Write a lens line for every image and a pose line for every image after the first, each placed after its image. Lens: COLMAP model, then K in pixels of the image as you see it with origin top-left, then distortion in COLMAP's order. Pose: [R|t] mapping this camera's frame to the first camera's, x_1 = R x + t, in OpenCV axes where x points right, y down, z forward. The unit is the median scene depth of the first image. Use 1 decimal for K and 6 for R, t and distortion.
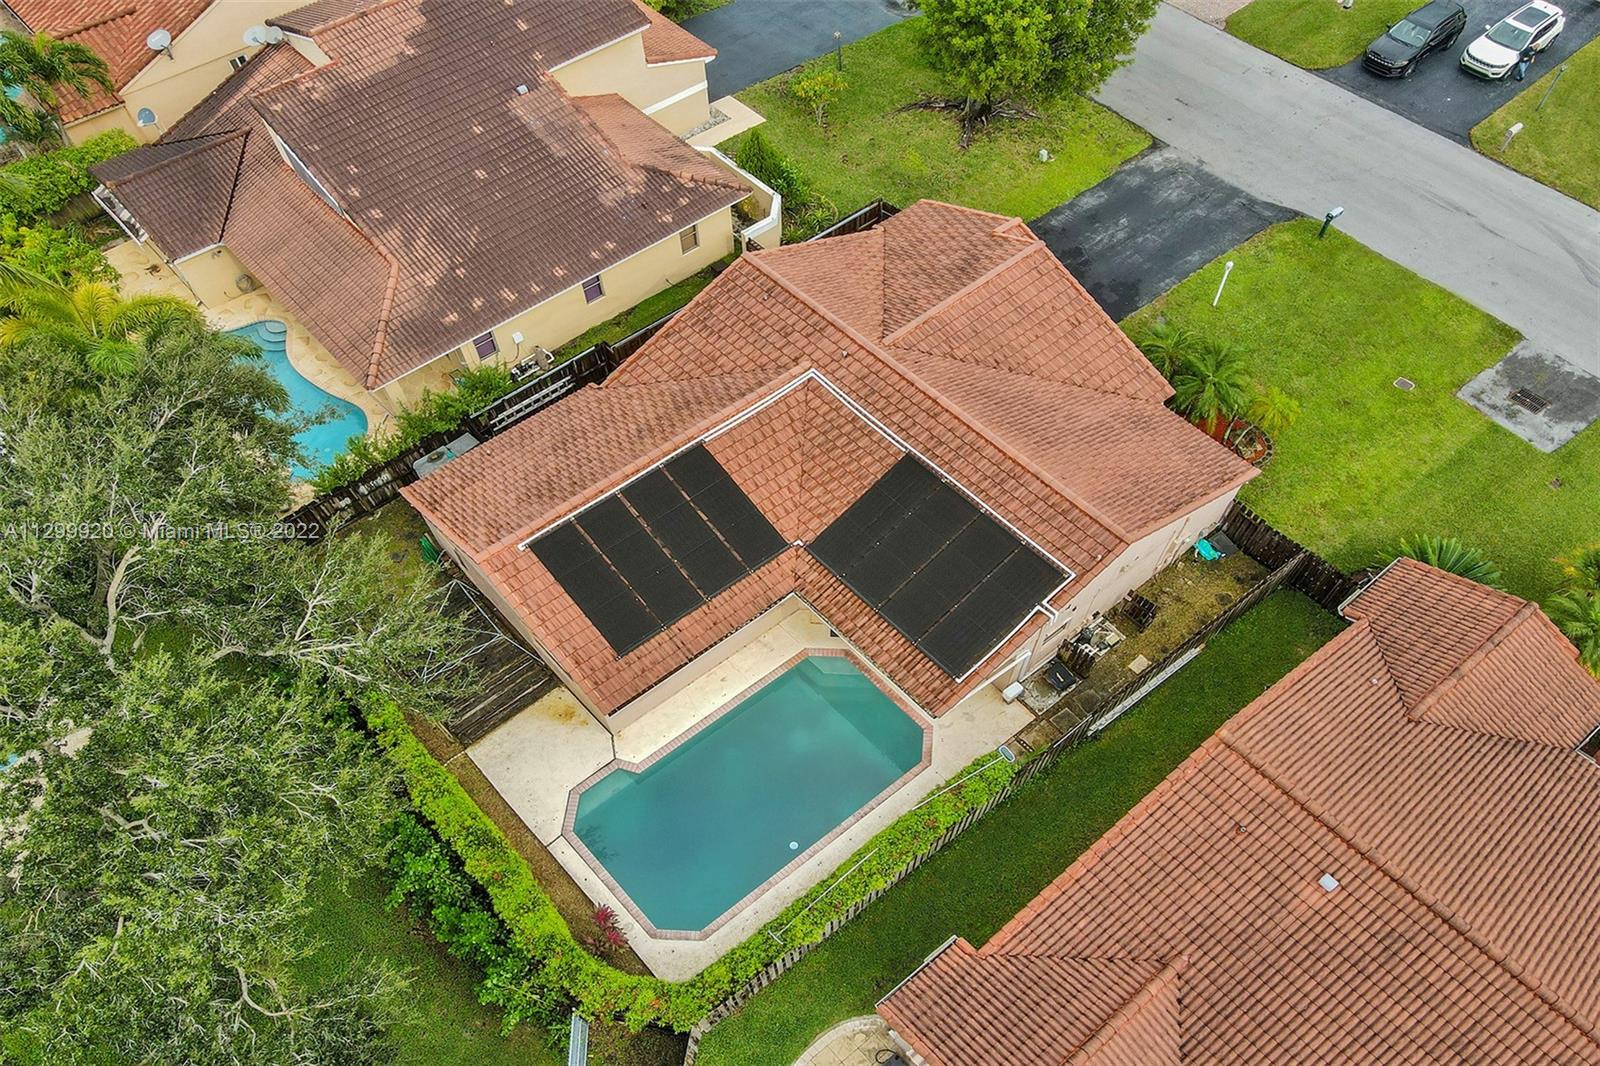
lens RADIAL K [[1055.1, 0, 800.0], [0, 1055.1, 533.0], [0, 0, 1]] dist [0.005177, -0.002039]
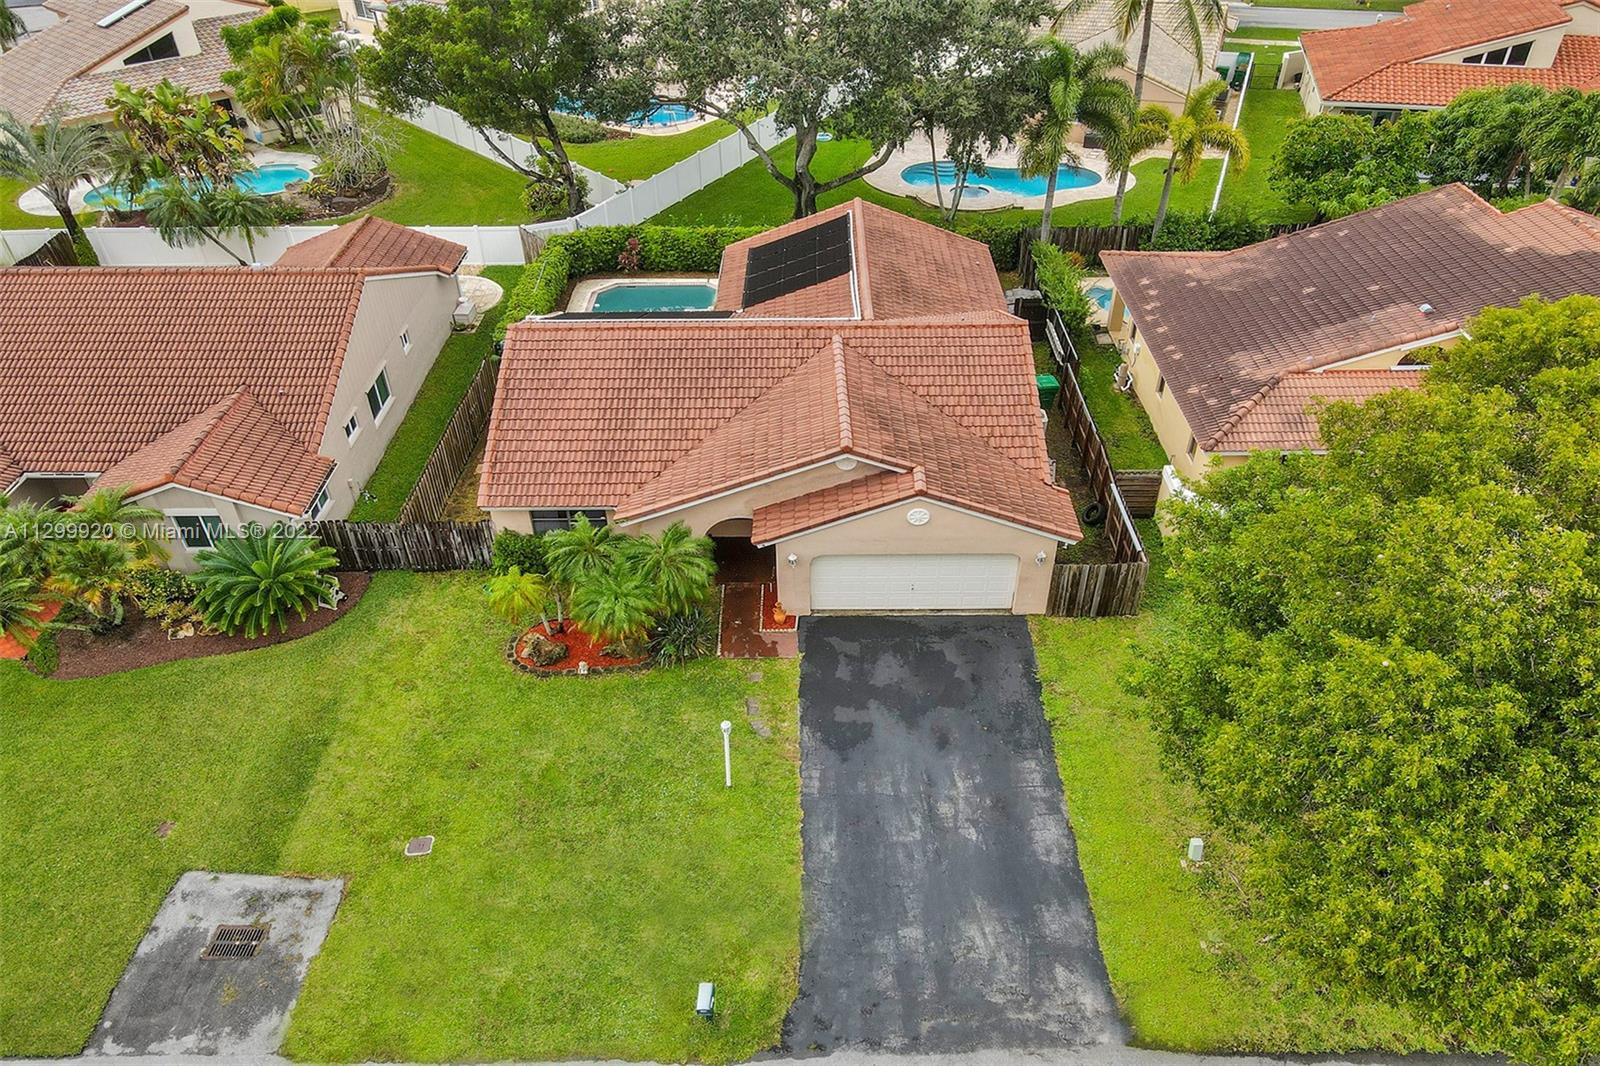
lens RADIAL K [[1054.9, 0, 806.9], [0, 1054.9, 530.3], [0, 0, 1]] dist [-0.004705, -0.000347]
pose [[-0.575538, 0.548347, -0.606688, 0.751364], [-0.667216, 0.114087, 0.736075, -0.825681], [0.472840, 0.828432, 0.300205, 0.794043]]
